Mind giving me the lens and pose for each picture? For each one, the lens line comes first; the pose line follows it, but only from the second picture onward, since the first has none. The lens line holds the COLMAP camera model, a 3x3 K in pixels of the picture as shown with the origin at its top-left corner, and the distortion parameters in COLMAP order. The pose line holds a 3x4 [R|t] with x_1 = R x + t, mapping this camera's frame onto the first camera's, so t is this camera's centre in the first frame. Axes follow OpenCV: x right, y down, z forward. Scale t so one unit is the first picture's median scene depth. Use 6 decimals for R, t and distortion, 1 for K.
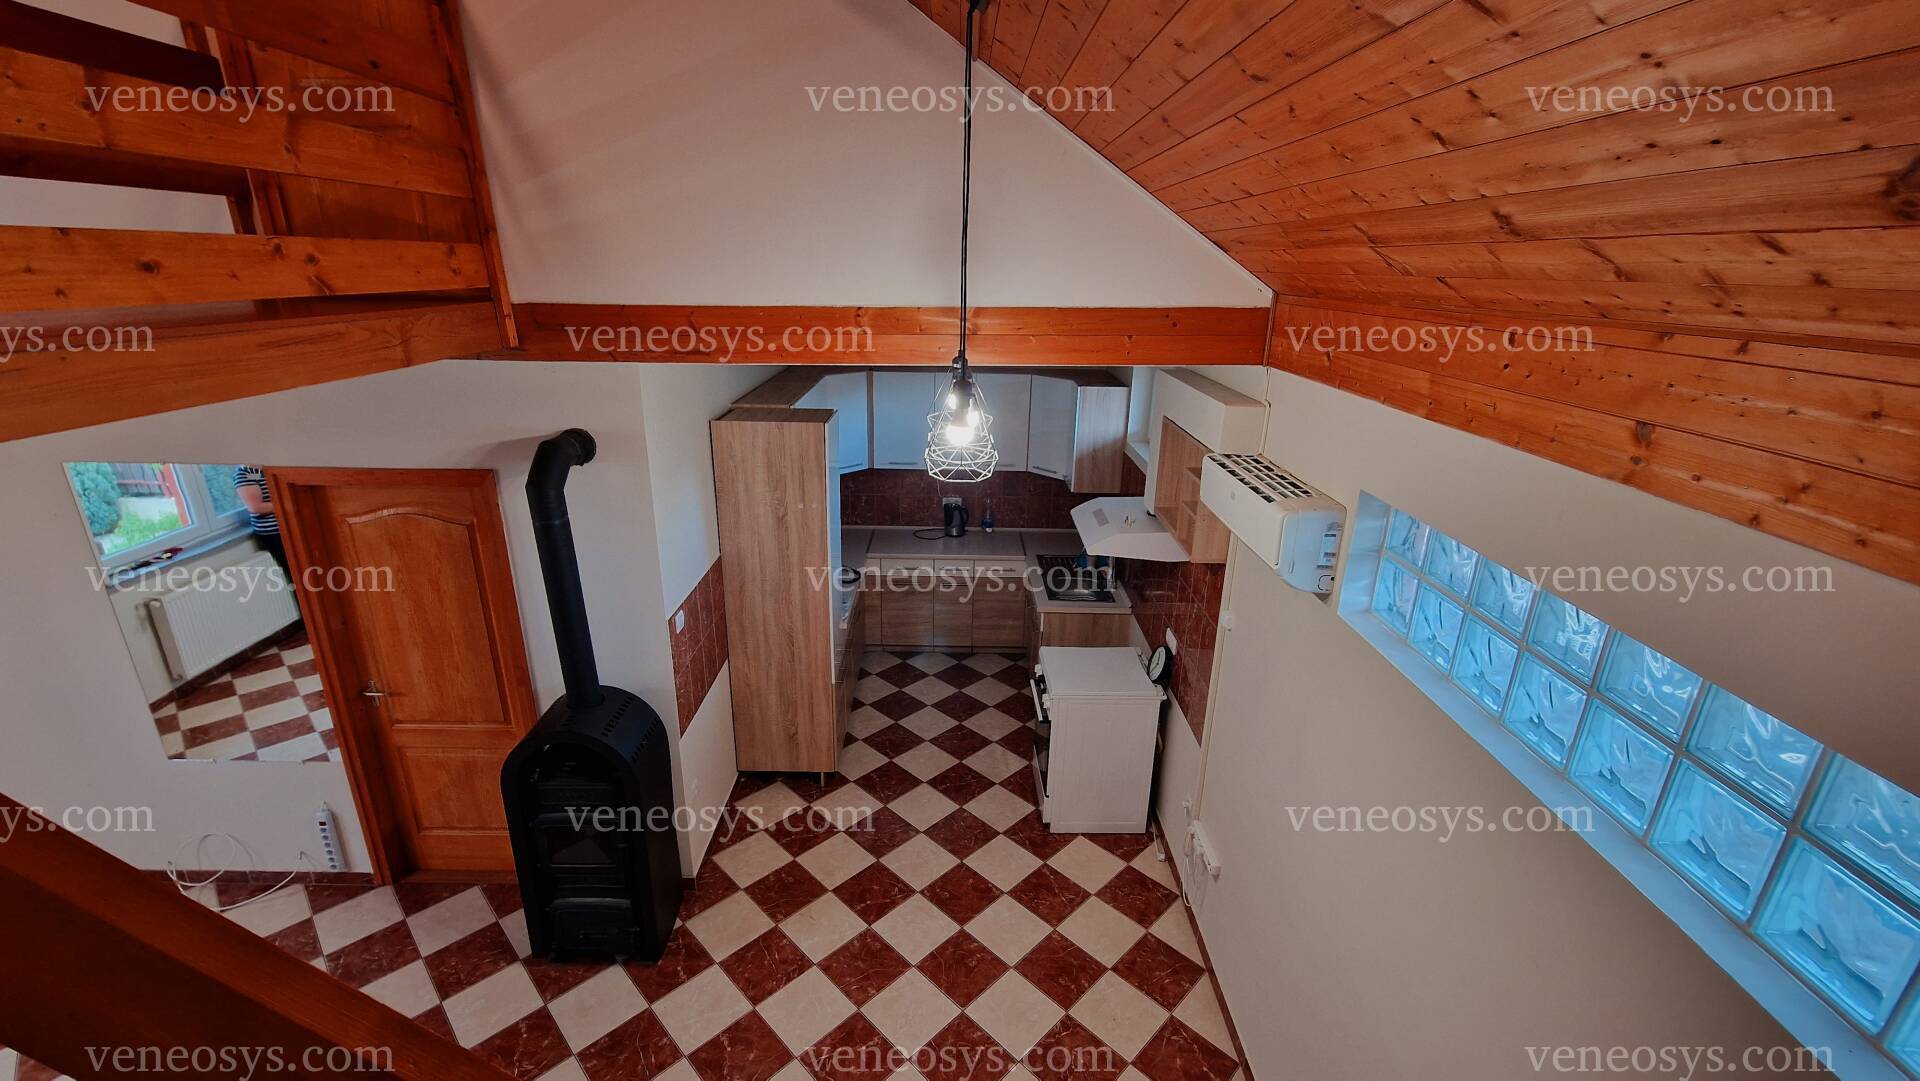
lens RADIAL K [[780.5, 0, 956.0], [0, 780.5, 536.0], [0, 0, 1]] dist [0.000007, -0.000013]
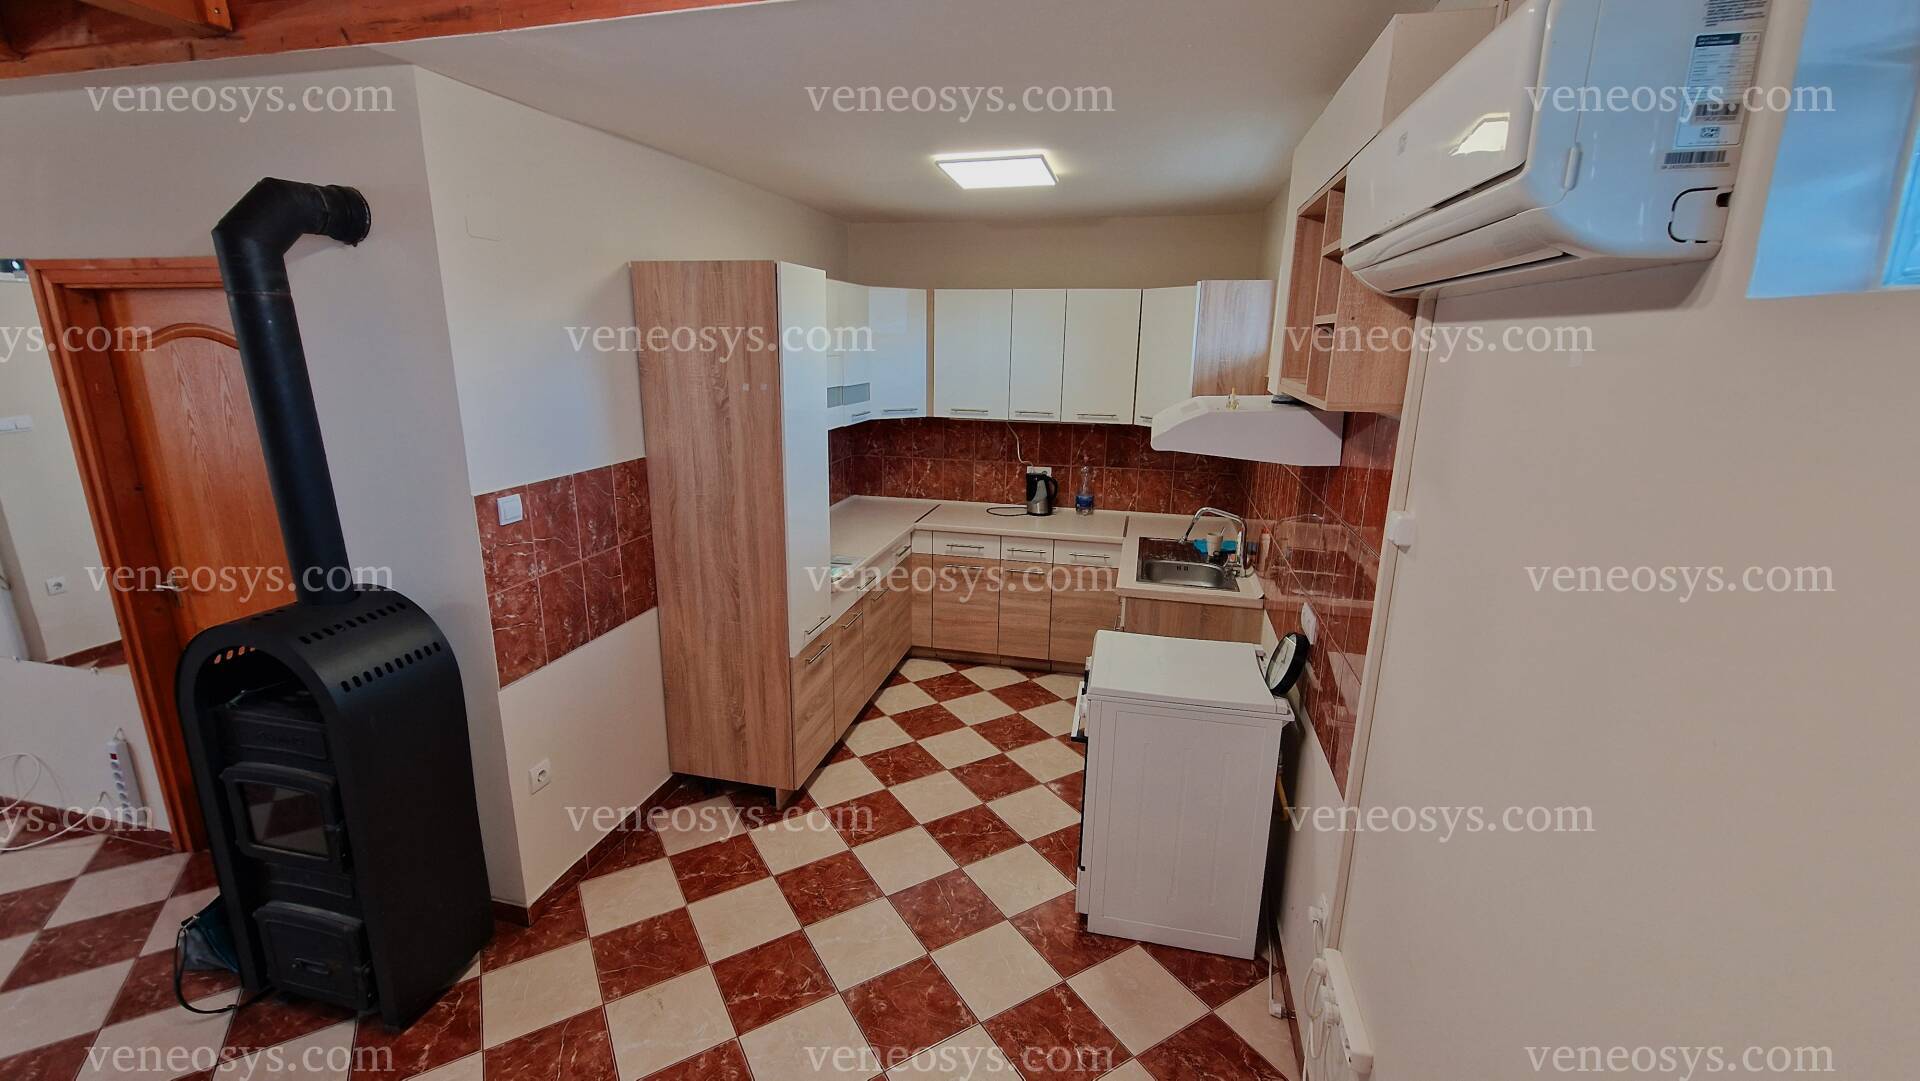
lens RADIAL K [[780.5, 0, 956.0], [0, 780.5, 536.0], [0, 0, 1]] dist [0.000007, -0.000013]
pose [[0.970279, 0.049724, -0.236824, 0.152210], [-0.071656, 0.993808, -0.084916, 0.135894], [0.231135, 0.099362, 0.967834, 0.364751]]
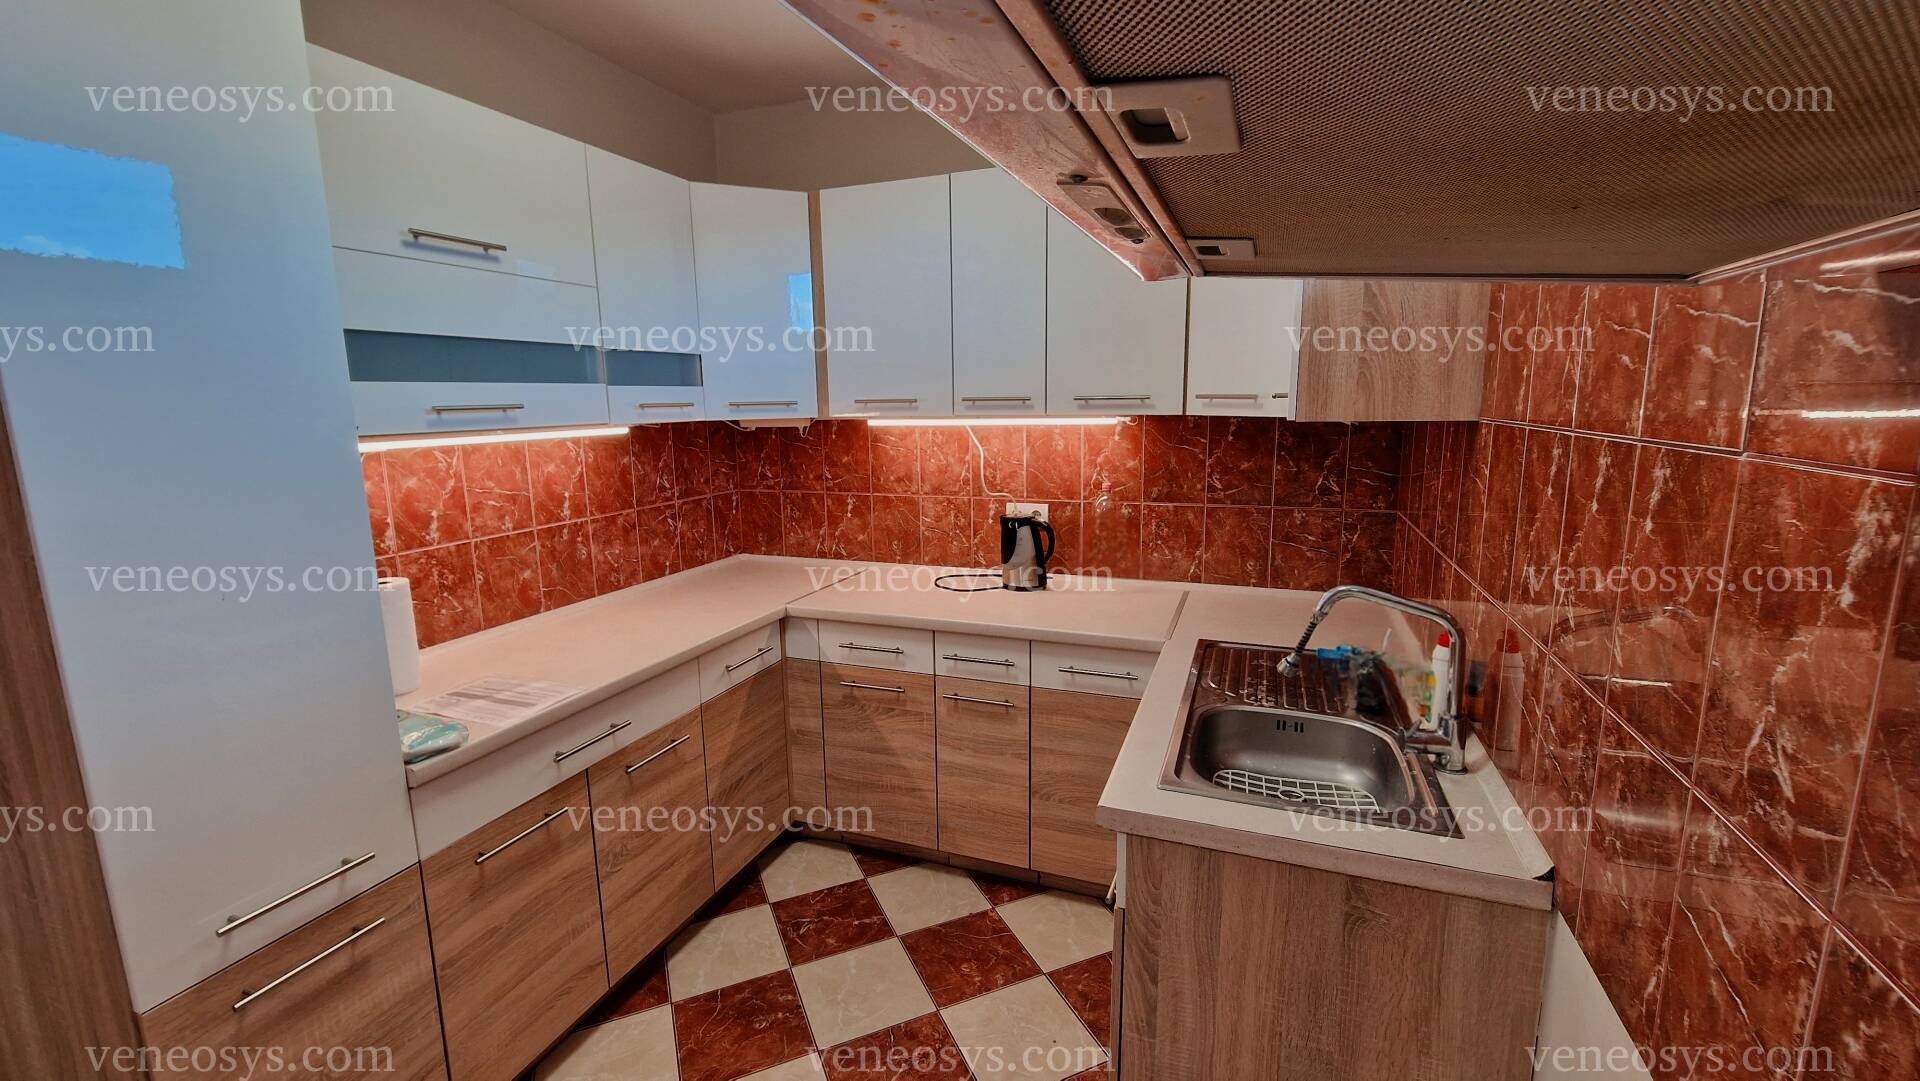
lens RADIAL K [[780.5, 0, 956.0], [0, 780.5, 536.0], [0, 0, 1]] dist [0.000007, -0.000013]
pose [[0.929445, 0.028190, -0.367883, 0.180428], [-0.087251, 0.985590, -0.144913, 0.054349], [0.358496, 0.166787, 0.918511, 0.882024]]
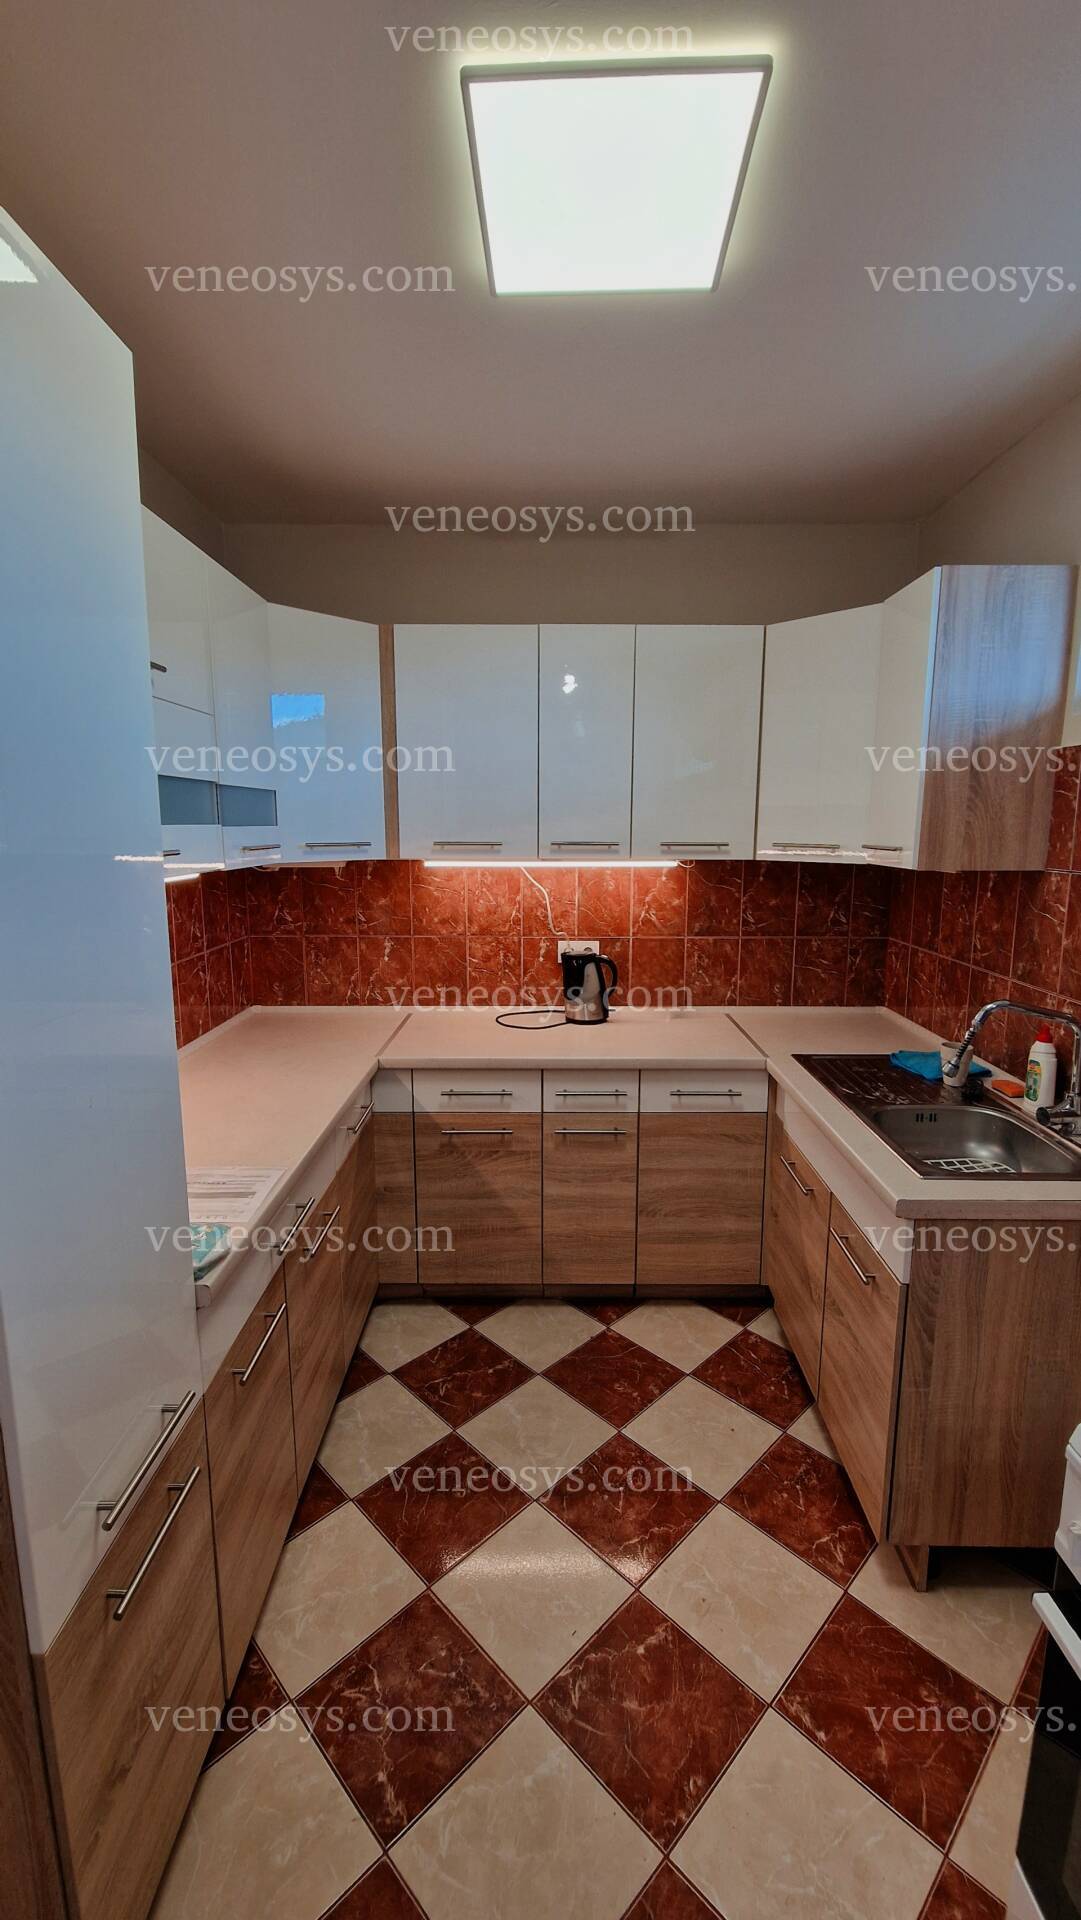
lens RADIAL K [[780.5, 0, 540.5], [0, 780.5, 960.0], [0, 0, 1]] dist [0.000007, -0.000013]
pose [[0.999704, -0.017578, -0.016816, -0.029385], [0.014561, 0.986152, -0.165201, 0.056994], [0.019488, 0.164908, 0.986116, 0.824076]]
